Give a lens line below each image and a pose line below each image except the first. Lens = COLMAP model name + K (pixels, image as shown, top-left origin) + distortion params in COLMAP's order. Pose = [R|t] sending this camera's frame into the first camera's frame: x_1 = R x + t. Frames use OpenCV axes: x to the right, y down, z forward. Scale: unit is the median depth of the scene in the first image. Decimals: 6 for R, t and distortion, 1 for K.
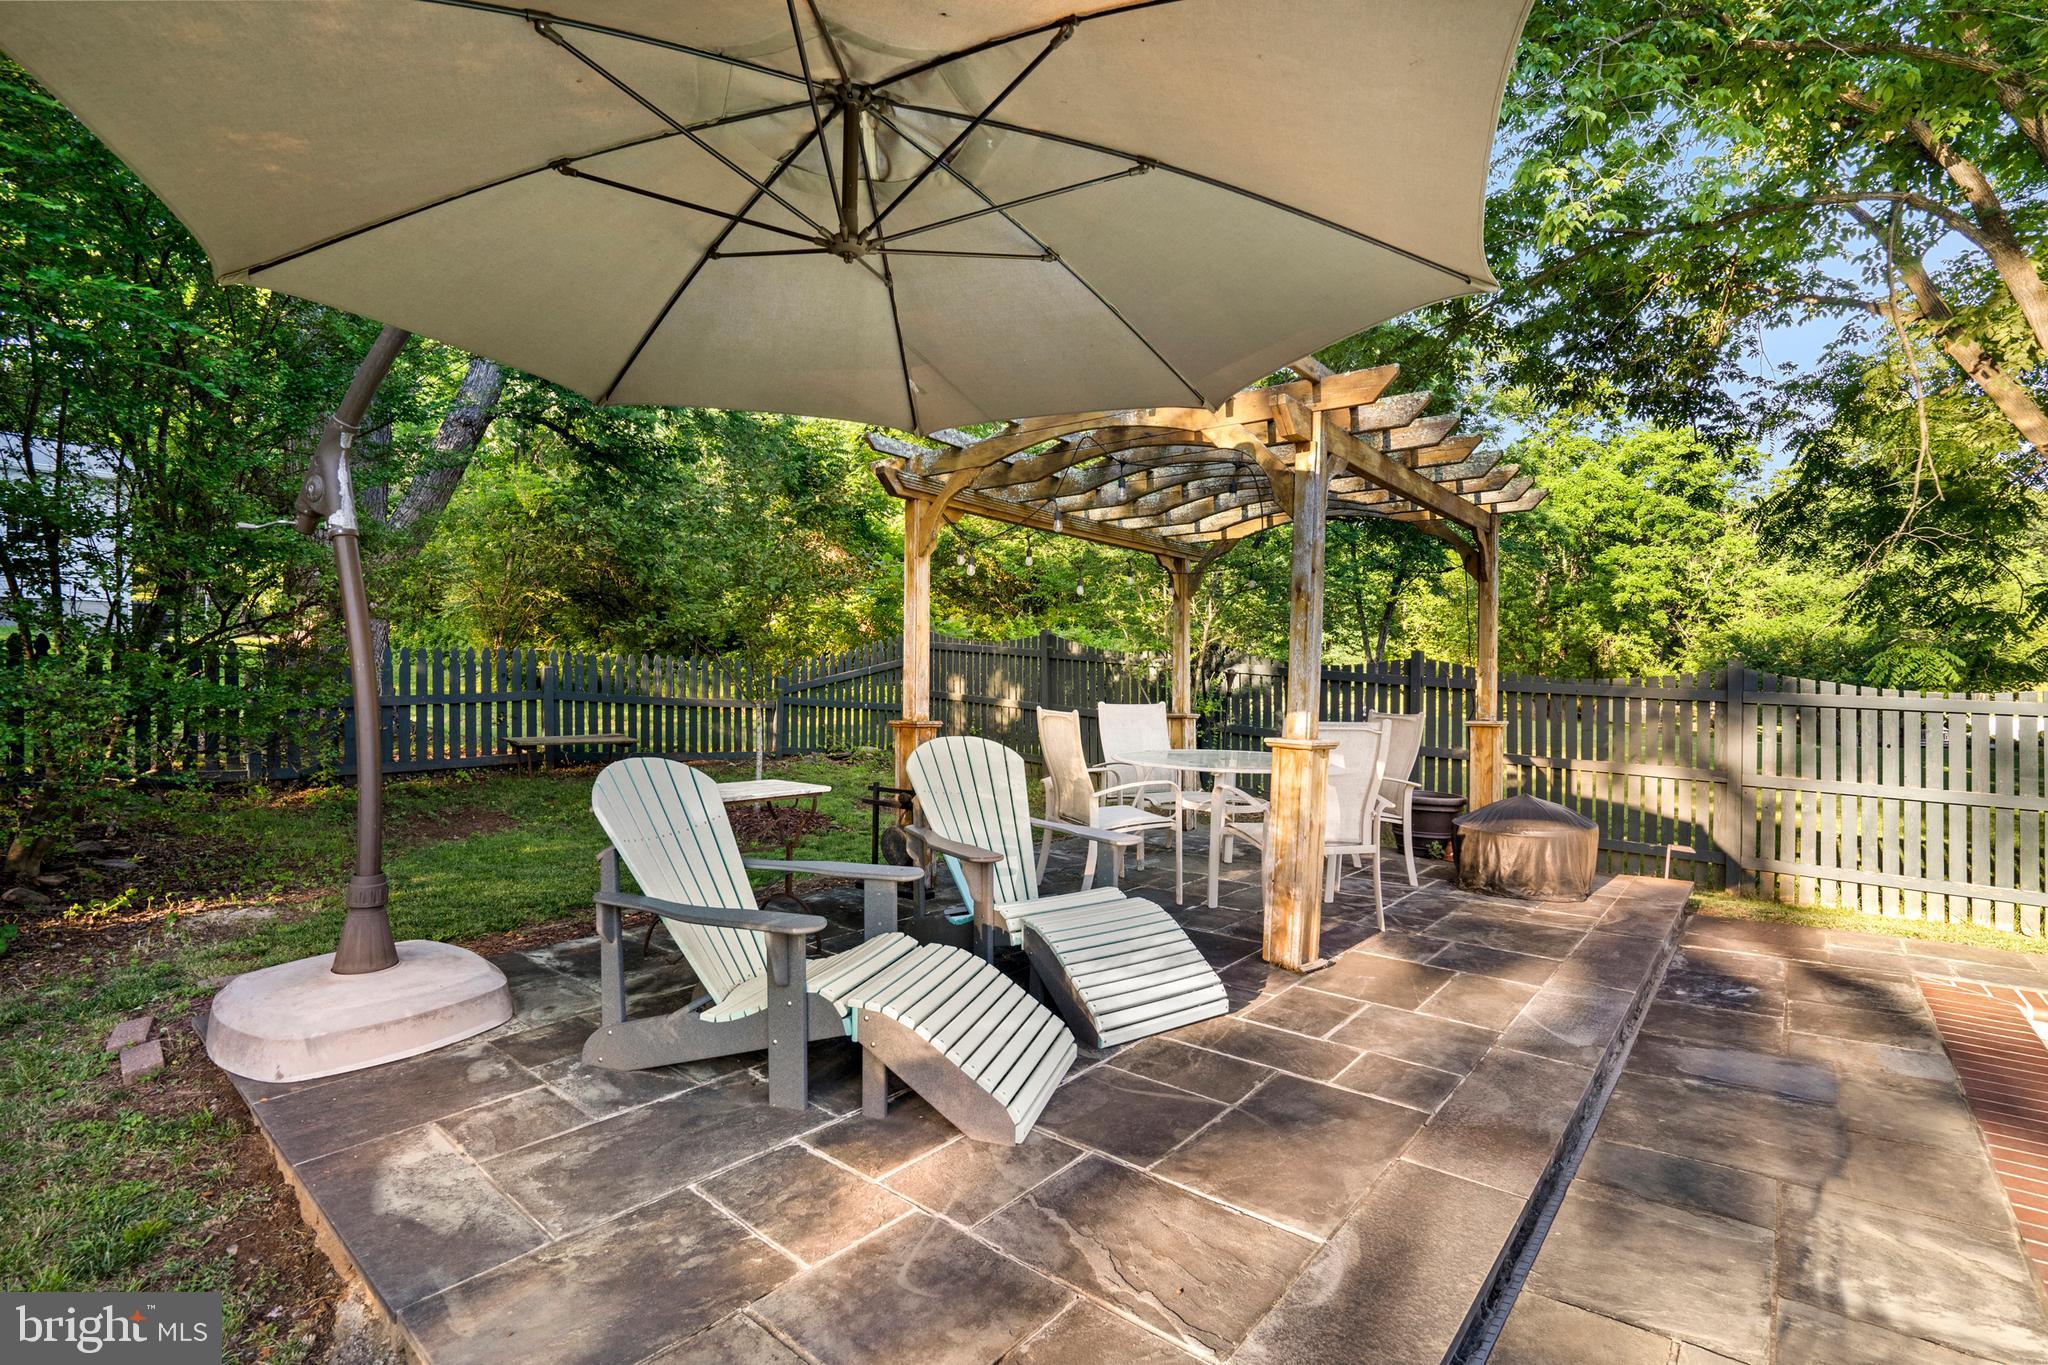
lens RADIAL K [[936.3, 0, 1023.4], [0, 936.3, 686.1], [0, 0, 1]] dist [-0.014426, -0.000265]
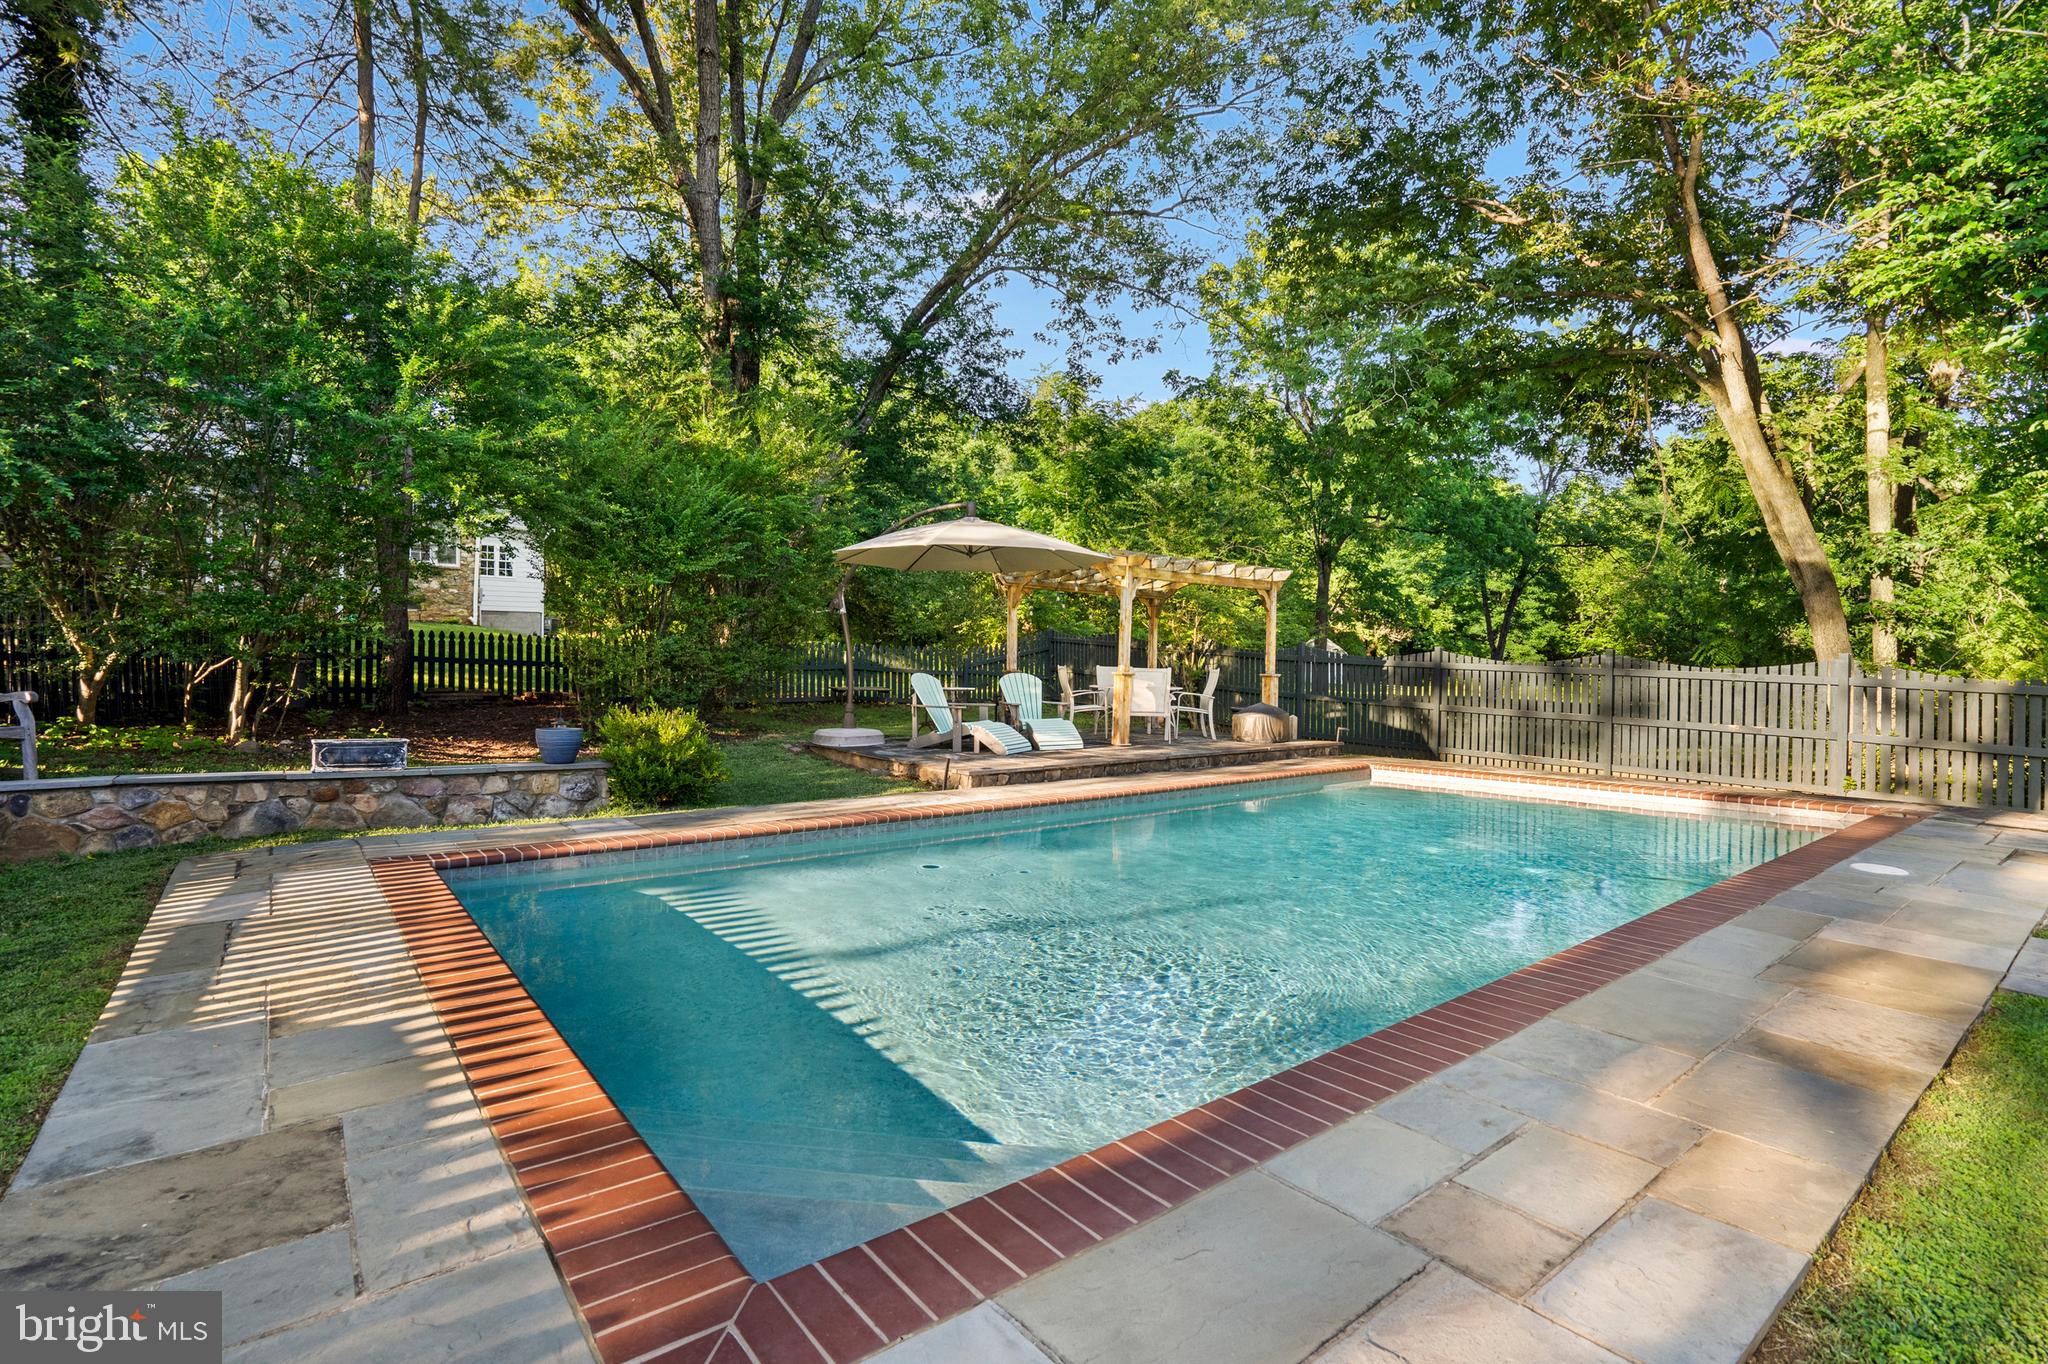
lens RADIAL K [[936.3, 0, 1019.9], [0, 936.3, 683.7], [0, 0, 1]] dist [-0.014426, -0.000265]
pose [[0.978464, 0.006159, -0.206324, 0.752853], [-0.004478, 0.999953, 0.008613, 0.091138], [0.206367, -0.007503, 0.978446, -2.590204]]
